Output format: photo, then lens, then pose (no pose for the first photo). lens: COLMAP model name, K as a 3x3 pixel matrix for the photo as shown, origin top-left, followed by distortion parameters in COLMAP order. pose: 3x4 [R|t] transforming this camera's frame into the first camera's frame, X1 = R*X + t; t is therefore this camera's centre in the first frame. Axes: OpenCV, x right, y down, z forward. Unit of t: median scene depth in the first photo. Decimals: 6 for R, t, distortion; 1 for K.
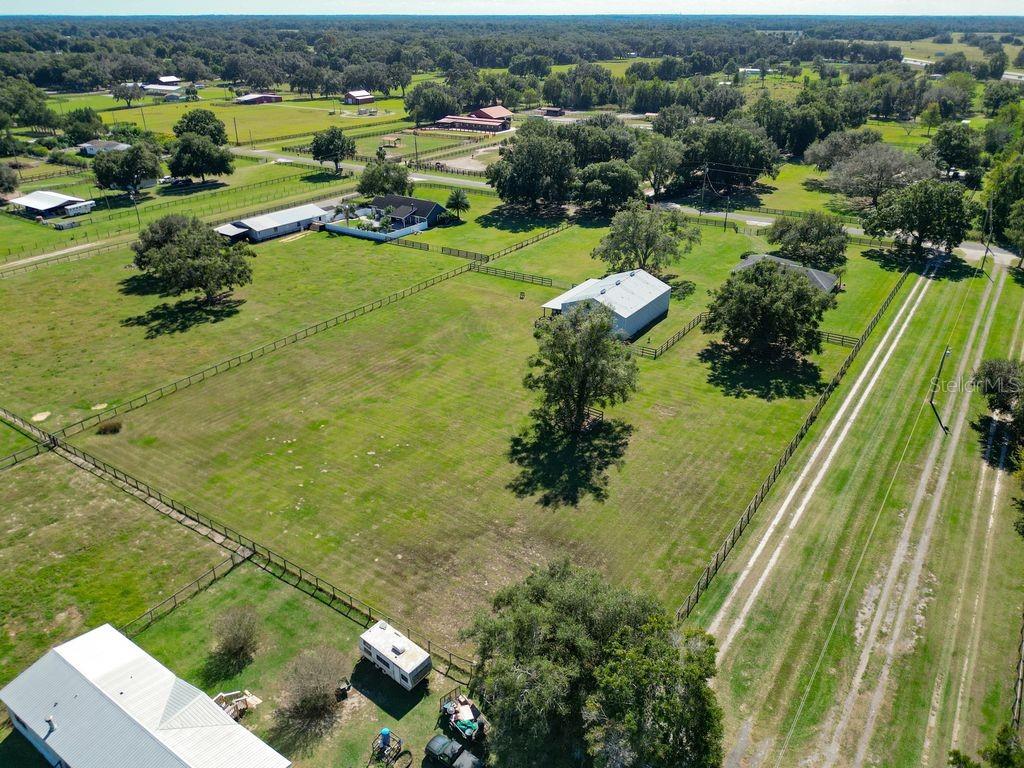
lens RADIAL K [[726.8, 0, 498.7], [0, 726.8, 389.3], [0, 0, 1]] dist [0.073649, -0.111883]
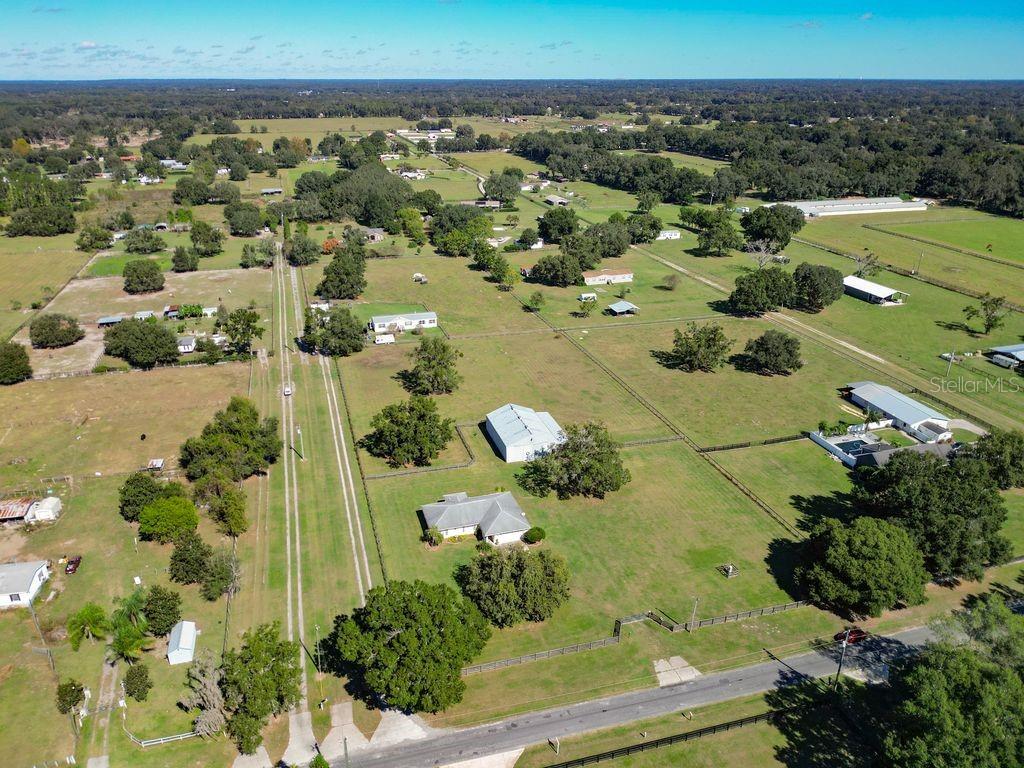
lens RADIAL K [[726.8, 0, 498.7], [0, 726.8, 389.3], [0, 0, 1]] dist [0.073649, -0.111883]
pose [[-0.628166, 0.307919, -0.714558, 0.960824], [-0.351096, 0.707377, 0.613473, -0.844655], [0.694362, 0.636242, -0.336241, 1.171073]]
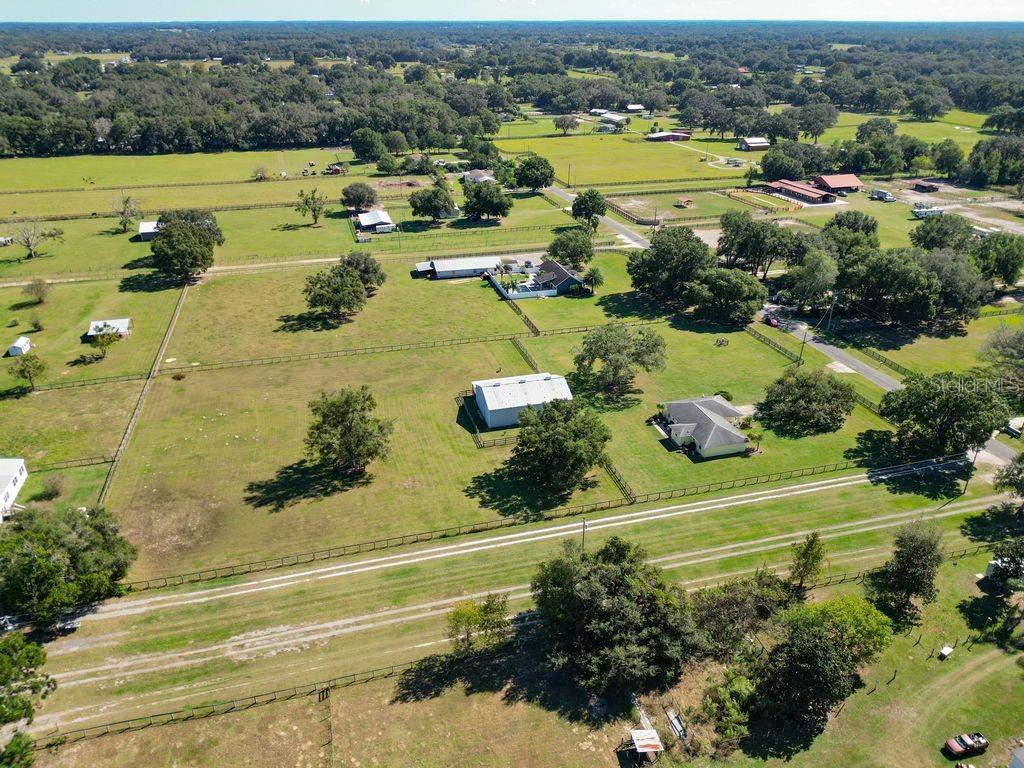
lens RADIAL K [[726.8, 0, 498.7], [0, 726.8, 389.3], [0, 0, 1]] dist [0.073649, -0.111883]
pose [[0.761853, 0.291138, -0.578635, 0.693061], [-0.293162, 0.951550, 0.092780, -0.195994], [0.577612, 0.098949, 0.810292, 0.008747]]
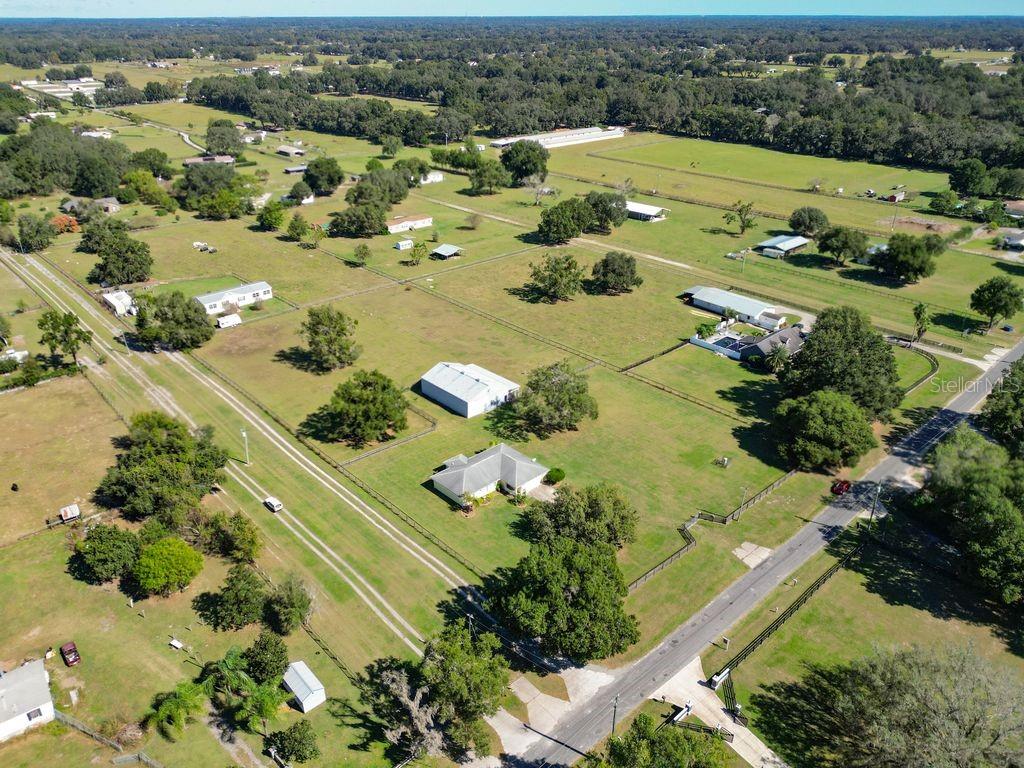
lens RADIAL K [[733.6, 0, 494.4], [0, 733.6, 382.8], [0, 0, 1]] dist [0.006261, 0.001890]
pose [[-0.229710, 0.437440, -0.869413, 1.112174], [-0.439222, 0.750568, 0.493692, -0.690095], [0.868514, 0.495272, 0.019720, 0.870561]]
